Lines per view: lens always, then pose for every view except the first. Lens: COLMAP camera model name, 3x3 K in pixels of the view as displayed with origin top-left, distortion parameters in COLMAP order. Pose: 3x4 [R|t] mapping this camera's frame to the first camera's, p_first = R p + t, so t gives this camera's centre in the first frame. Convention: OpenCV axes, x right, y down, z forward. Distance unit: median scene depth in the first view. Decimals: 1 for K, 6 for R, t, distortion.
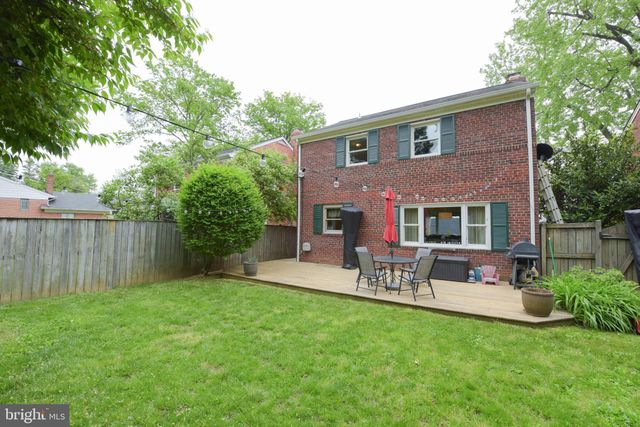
lens RADIAL K [[263.9, 0, 323.9], [0, 263.9, 214.1], [0, 0, 1]] dist [-0.008570, 0.000012]
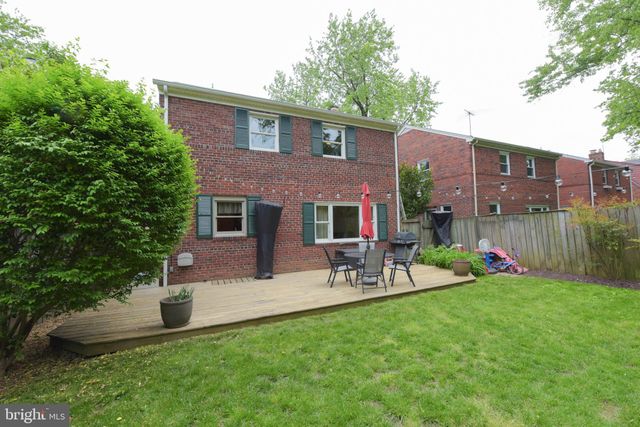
lens RADIAL K [[263.9, 0, 321.2], [0, 263.9, 210.2], [0, 0, 1]] dist [-0.008570, 0.000012]
pose [[0.536346, 0.027436, 0.843552, -0.520993], [-0.008262, 0.999594, -0.027258, 0.022866], [-0.843958, 0.007650, 0.536355, 0.458693]]
